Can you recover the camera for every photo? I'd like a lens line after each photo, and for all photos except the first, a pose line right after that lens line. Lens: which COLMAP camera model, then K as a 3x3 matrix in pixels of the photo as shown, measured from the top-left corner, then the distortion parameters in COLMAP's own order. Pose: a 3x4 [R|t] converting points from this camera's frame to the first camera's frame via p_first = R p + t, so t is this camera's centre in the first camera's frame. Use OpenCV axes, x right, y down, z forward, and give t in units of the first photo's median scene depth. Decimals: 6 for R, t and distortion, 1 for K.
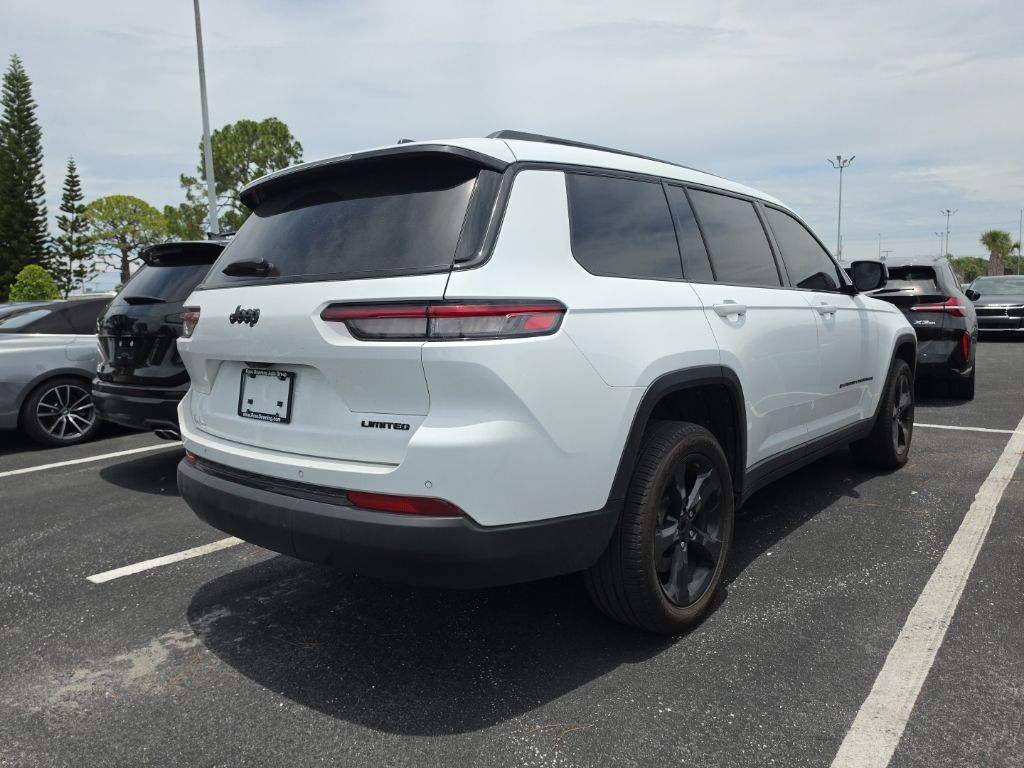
lens RADIAL K [[743.2, 0, 509.1], [0, 743.2, 388.7], [0, 0, 1]] dist [-0.021203, -0.010866]
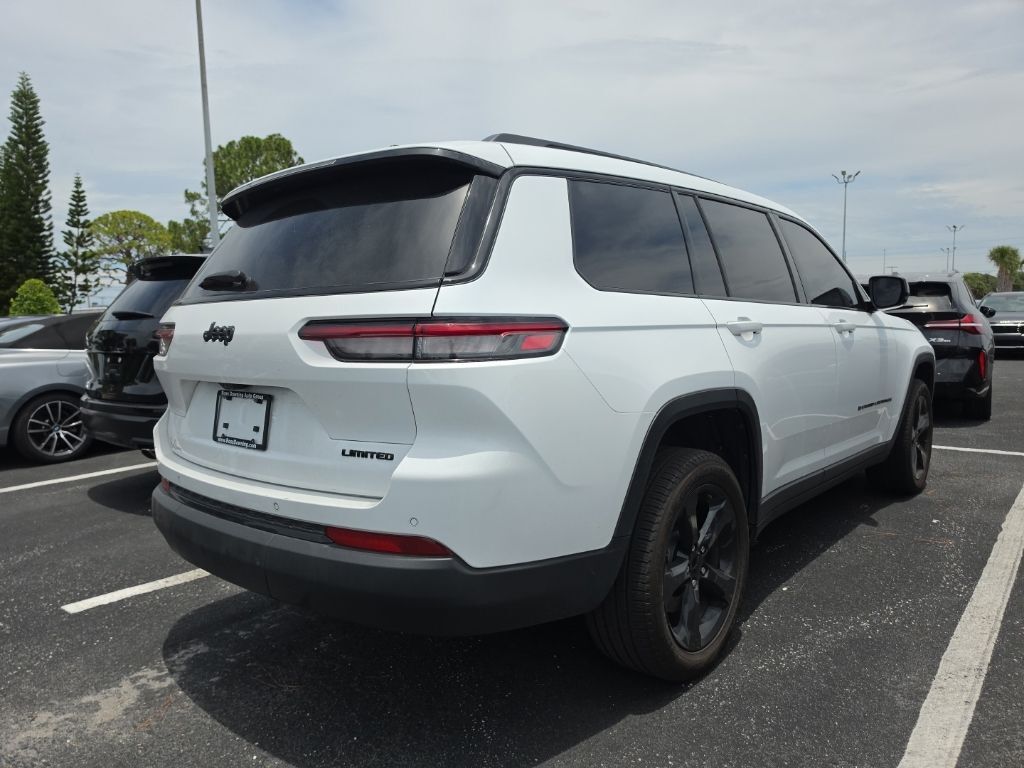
lens RADIAL K [[743.2, 0, 495.3], [0, 743.2, 393.6], [0, 0, 1]] dist [-0.021203, -0.010866]
pose [[0.999784, 0.004608, -0.020267, 0.005625], [-0.004886, 0.999895, -0.013671, -0.010836], [0.020202, 0.013767, 0.999701, 0.075226]]
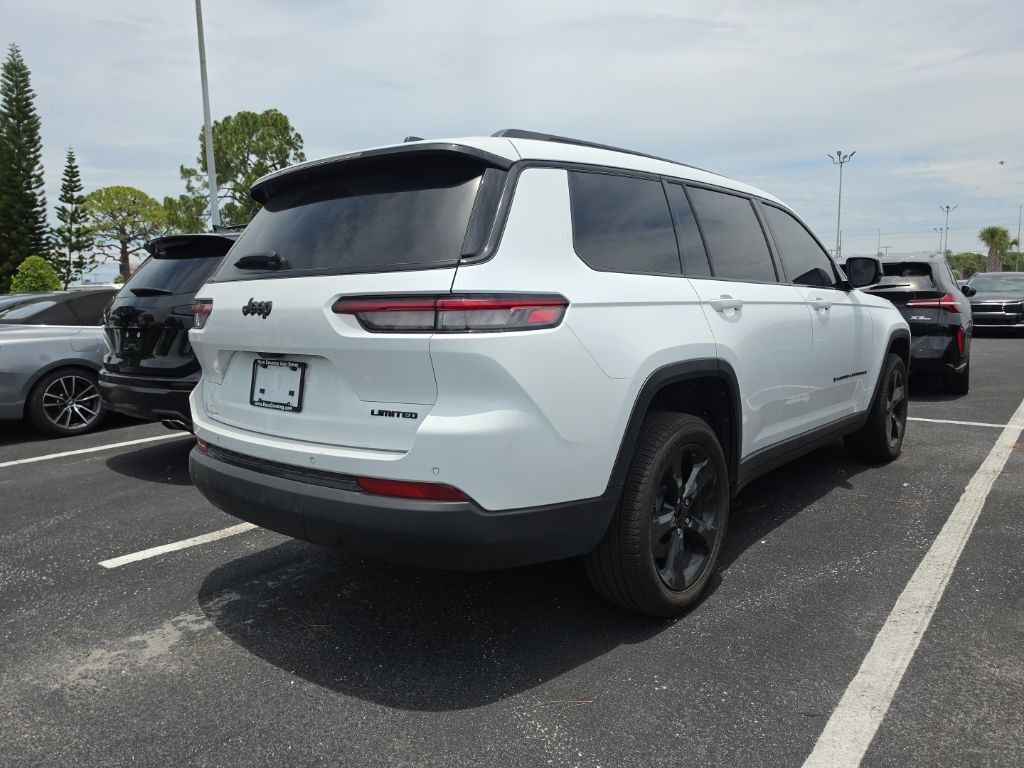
lens RADIAL K [[743.2, 0, 512.7], [0, 743.2, 388.9], [0, 0, 1]] dist [-0.021203, -0.010866]
pose [[0.999974, 0.004625, 0.005601, -0.005106], [-0.004676, 0.999948, 0.009034, 0.003263], [-0.005559, -0.009060, 0.999944, -0.033589]]
